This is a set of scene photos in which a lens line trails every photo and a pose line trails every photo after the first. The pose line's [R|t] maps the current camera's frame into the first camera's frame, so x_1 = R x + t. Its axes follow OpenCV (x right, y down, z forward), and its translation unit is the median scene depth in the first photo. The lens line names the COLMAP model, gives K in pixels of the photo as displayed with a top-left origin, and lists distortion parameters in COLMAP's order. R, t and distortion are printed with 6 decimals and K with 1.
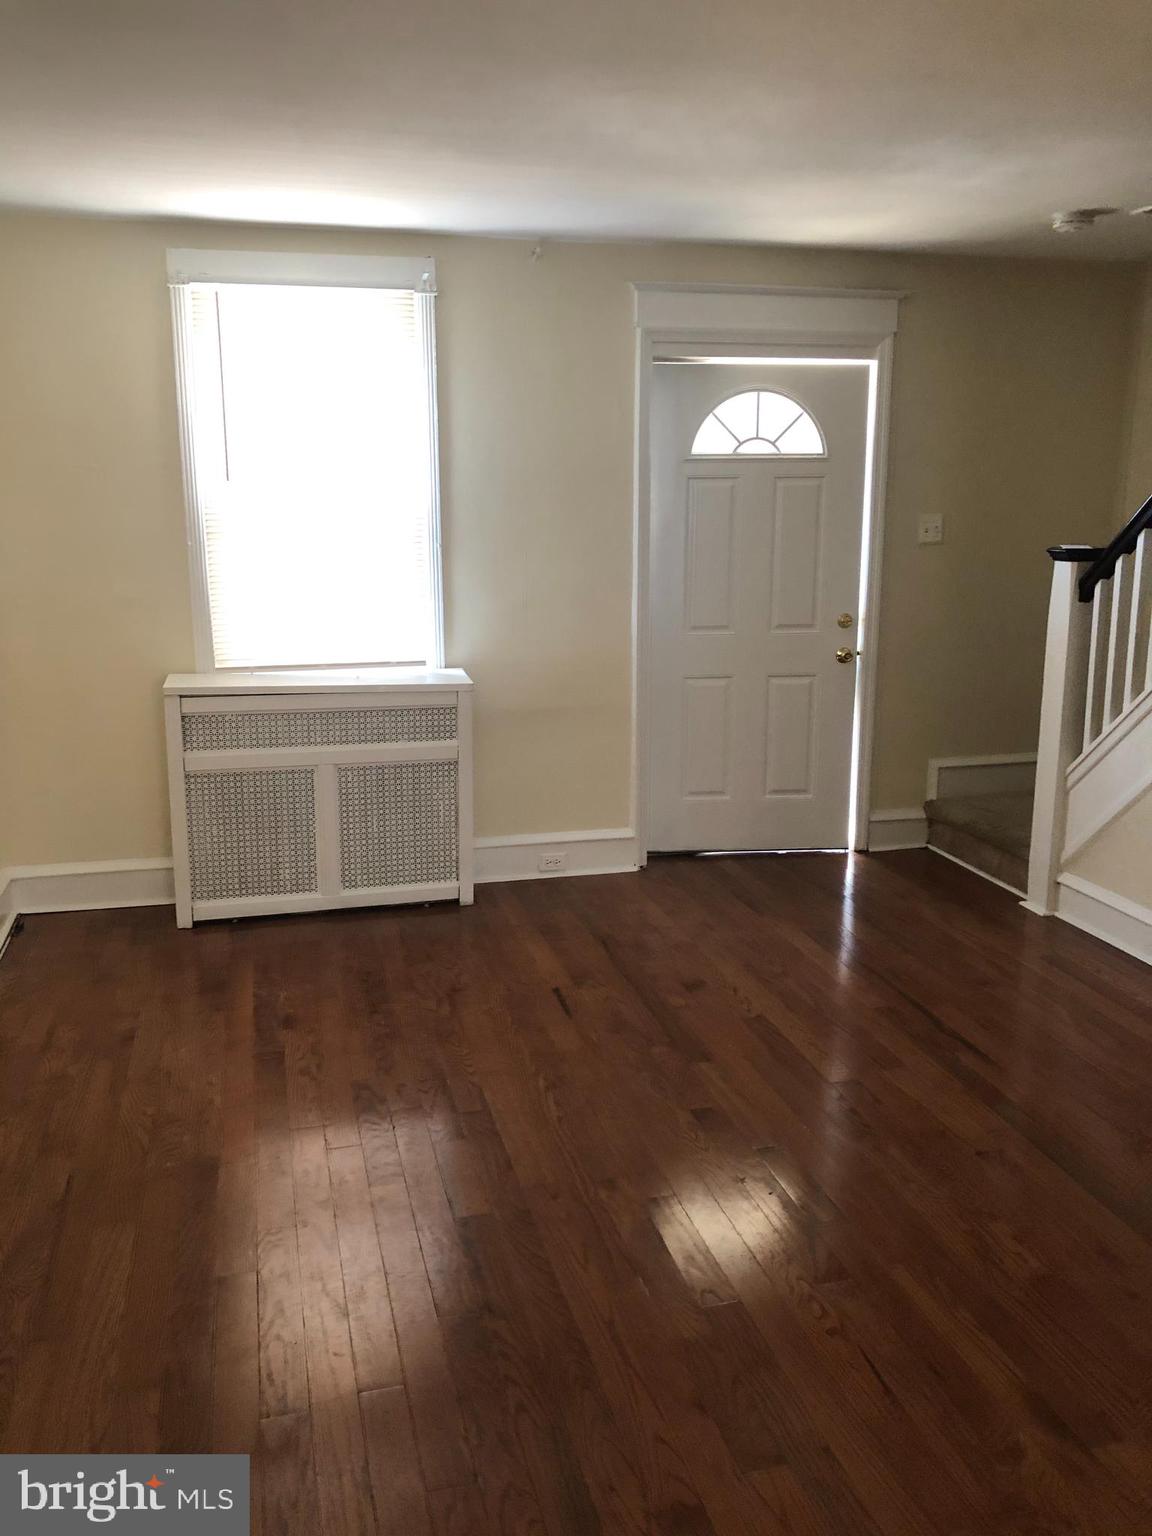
lens RADIAL K [[1221.2, 0, 576.0], [0, 1221.2, 768.0], [0, 0, 1]] dist [0.007576, 0.004336]
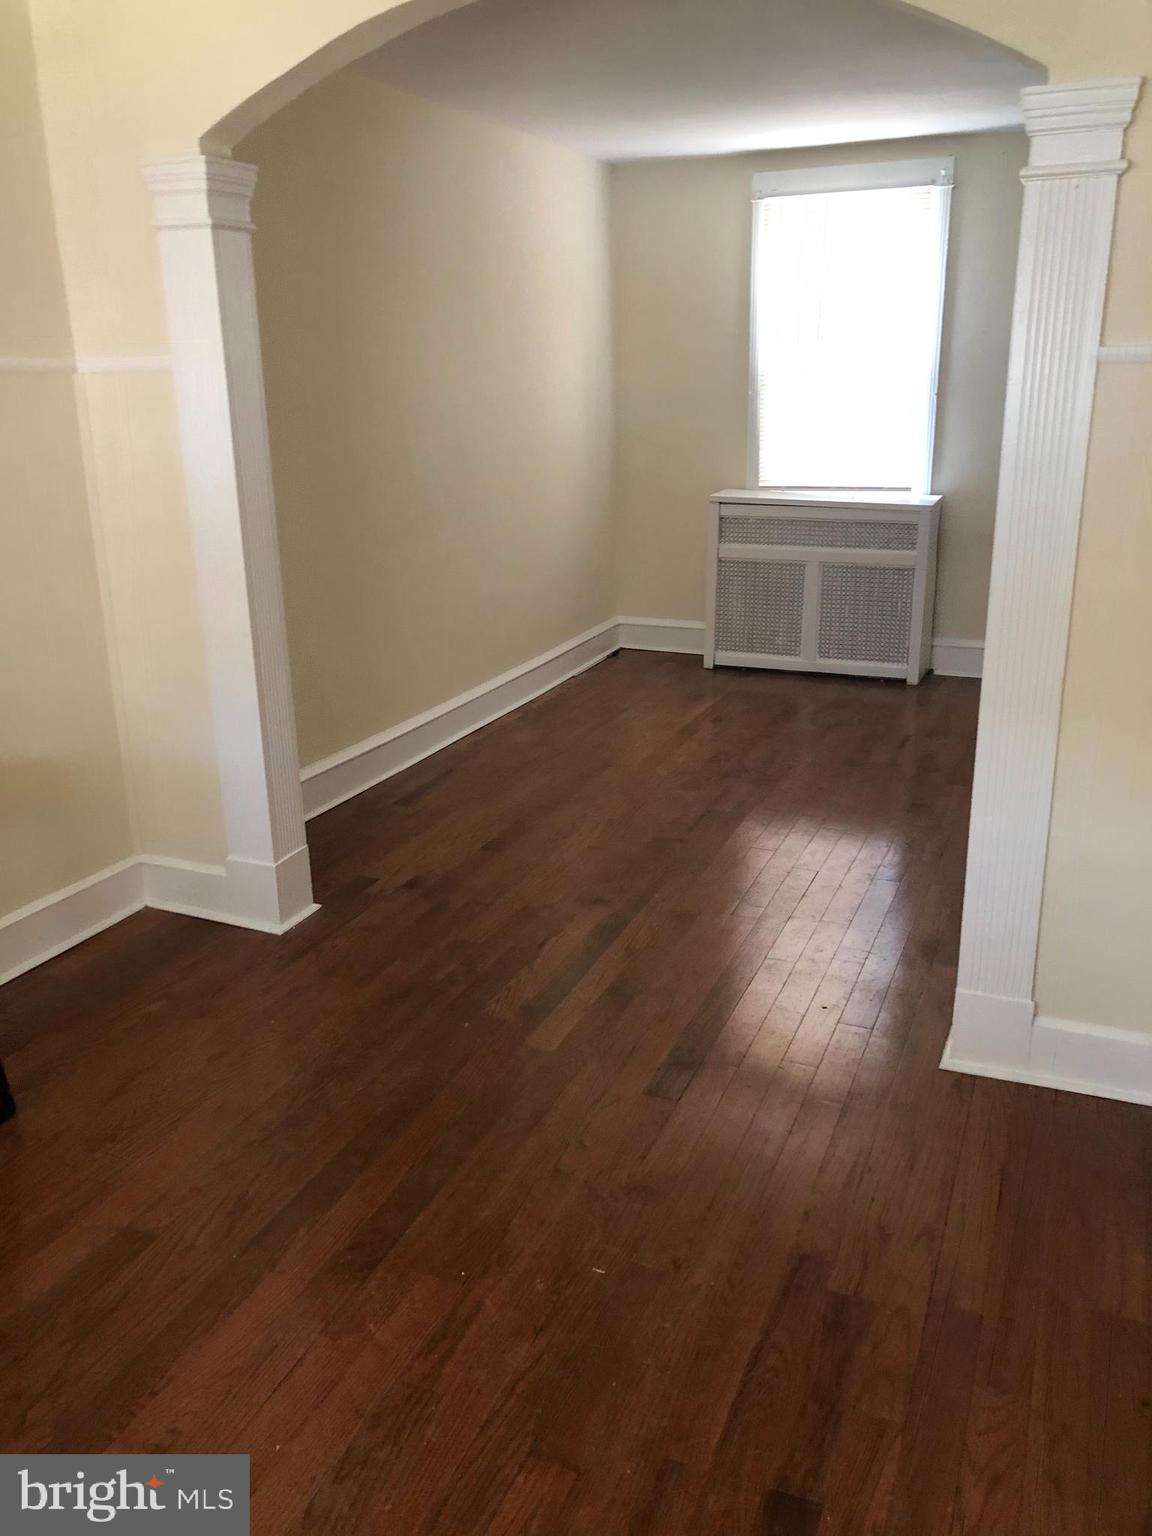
lens RADIAL K [[1267.9, 0, 576.0], [0, 1267.9, 768.0], [0, 0, 1]] dist [0.121407, -0.301504]
pose [[0.783616, 0.174609, -0.596203, 0.464911], [-0.117109, 0.984002, 0.134262, 0.062832], [0.610108, -0.035390, 0.791527, -0.279824]]
